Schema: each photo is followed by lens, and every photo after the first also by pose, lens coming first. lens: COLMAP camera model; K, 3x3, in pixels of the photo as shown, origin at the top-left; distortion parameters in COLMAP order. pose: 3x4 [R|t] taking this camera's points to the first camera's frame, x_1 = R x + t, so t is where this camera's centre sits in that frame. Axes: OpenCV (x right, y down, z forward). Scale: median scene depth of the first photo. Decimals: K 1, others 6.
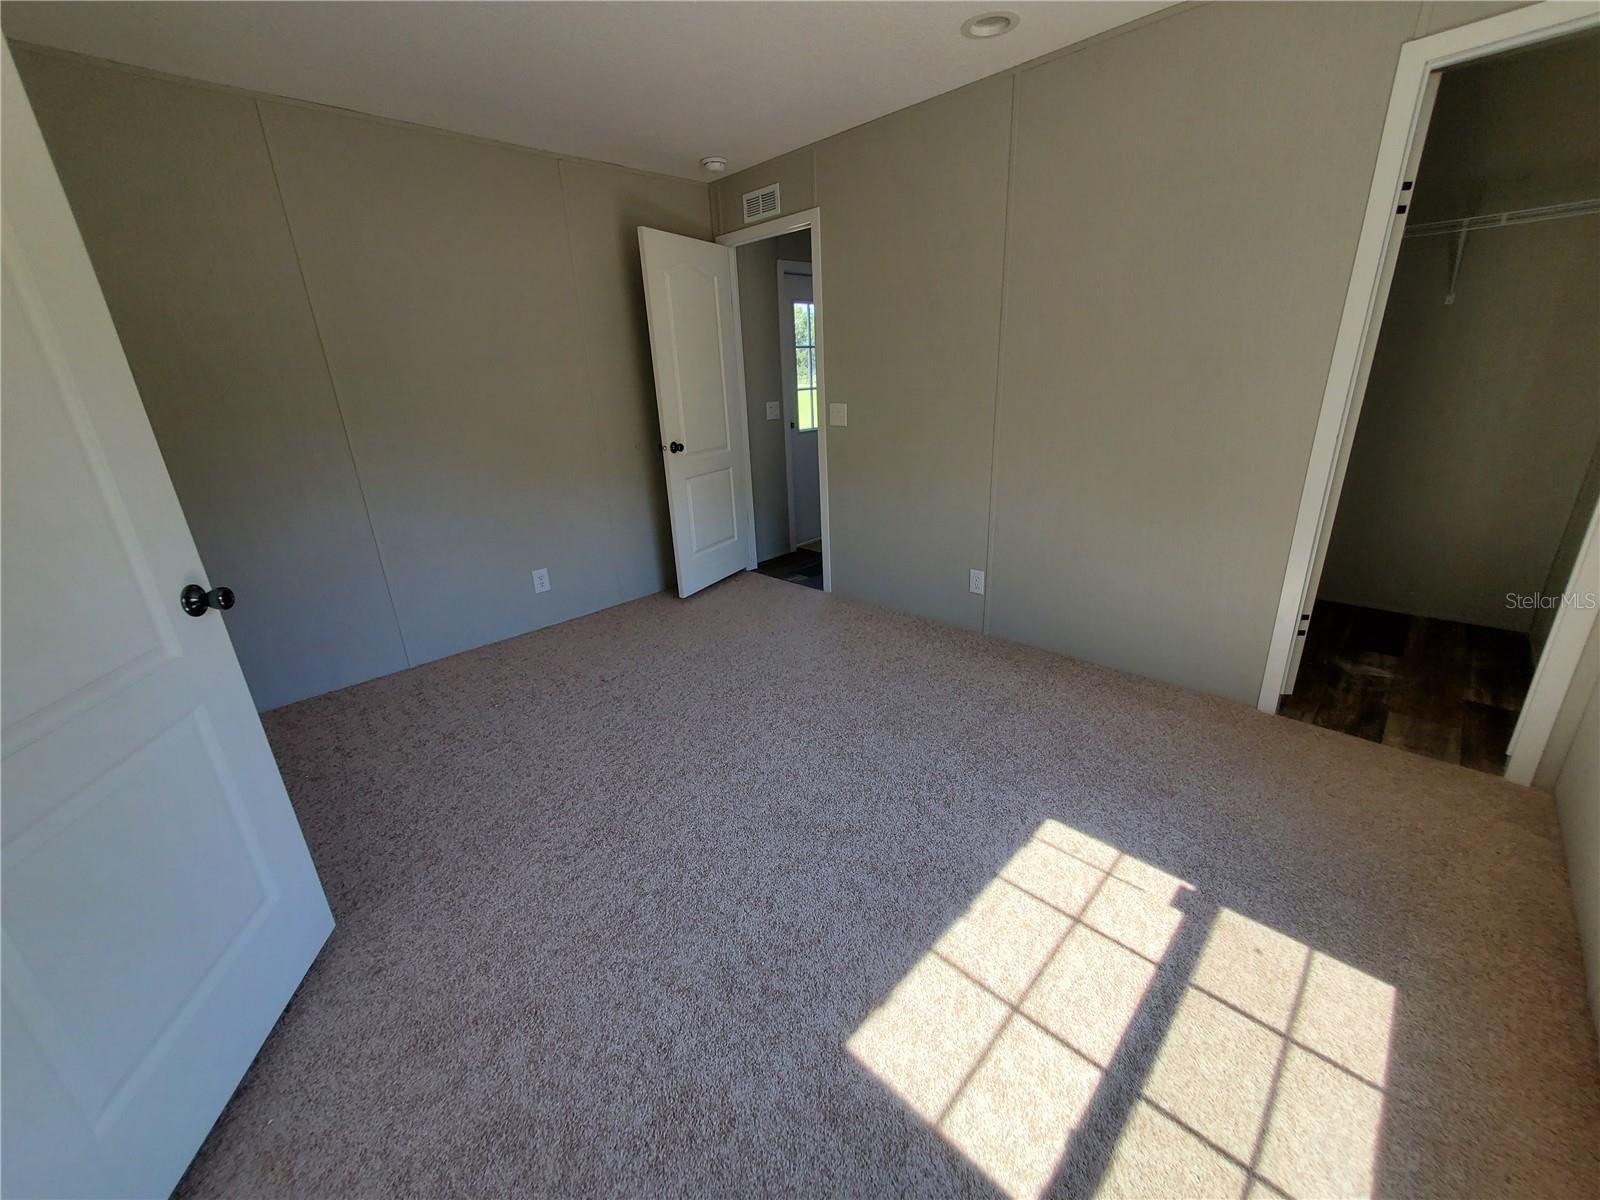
lens RADIAL K [[633.3, 0, 800.0], [0, 633.3, 600.0], [0, 0, 1]] dist [0.000171, -0.000089]
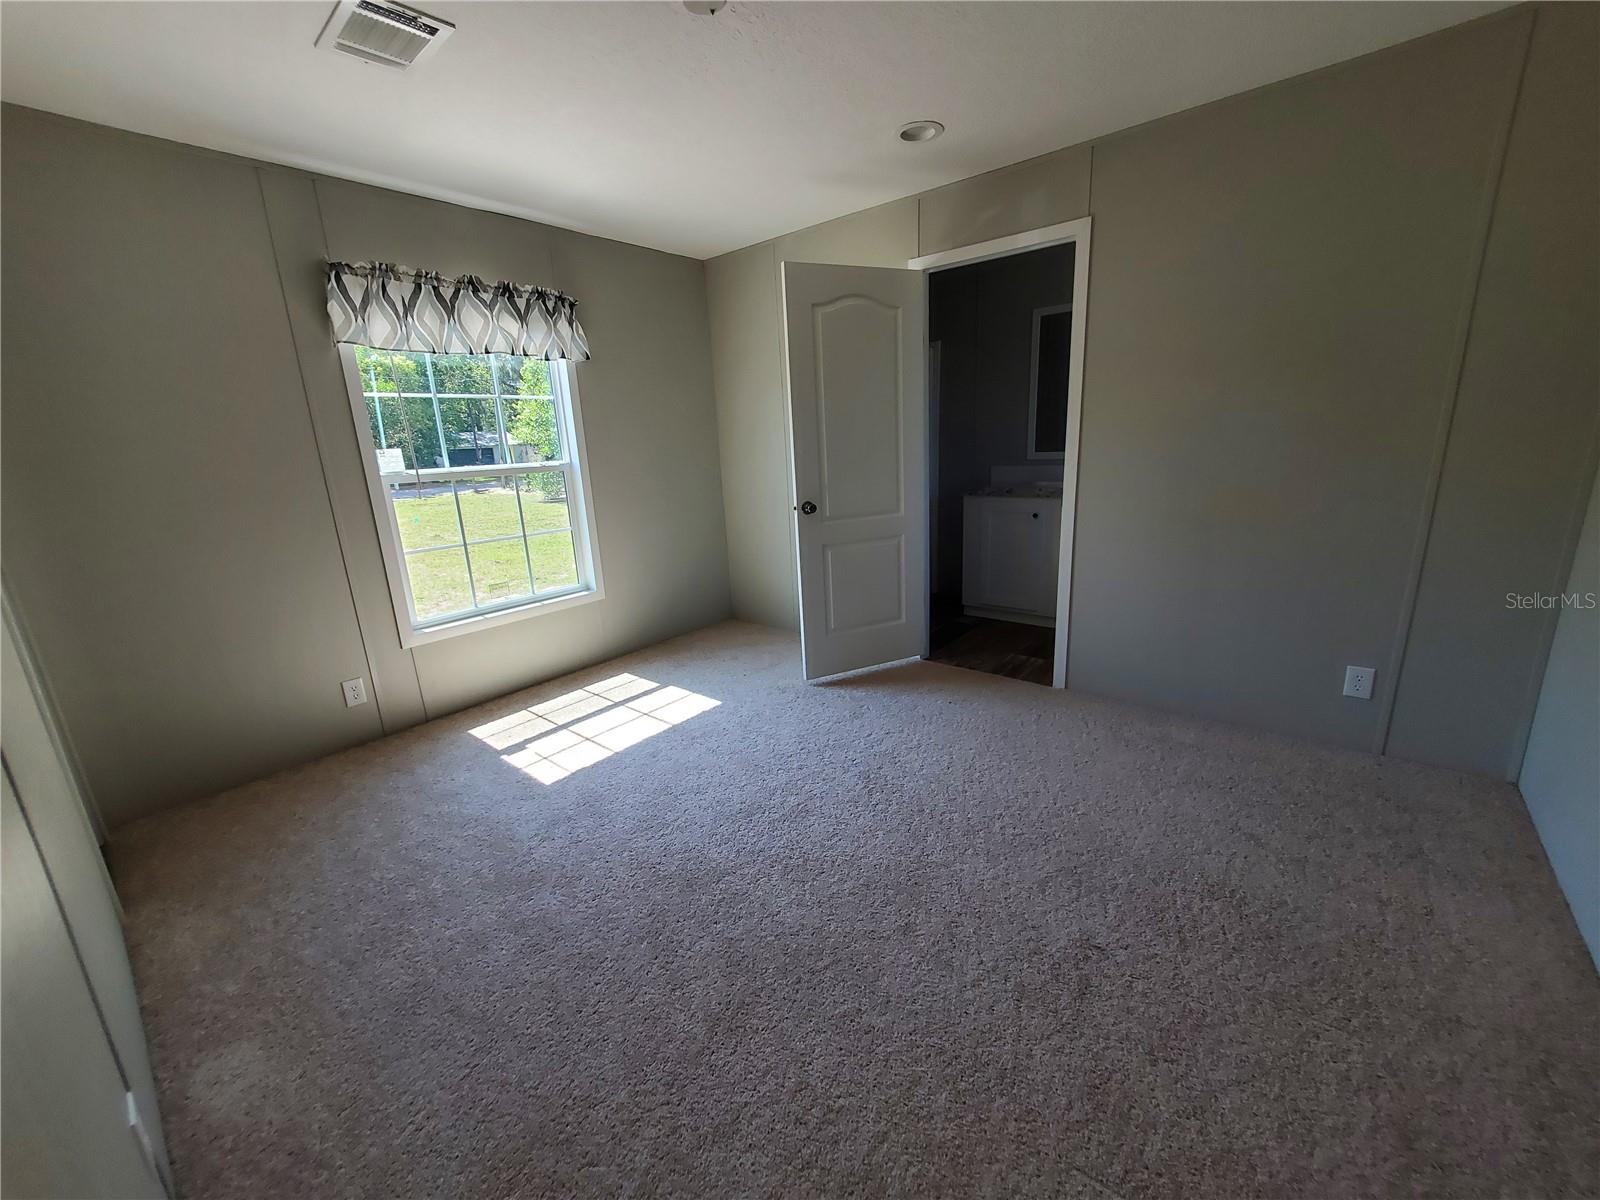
lens RADIAL K [[633.3, 0, 800.0], [0, 633.3, 600.0], [0, 0, 1]] dist [0.000171, -0.000089]
pose [[-0.992163, 0.109444, -0.060287, -0.107315], [0.057407, 0.827822, 0.558046, -0.827189], [0.110982, 0.550212, -0.827617, 2.412522]]
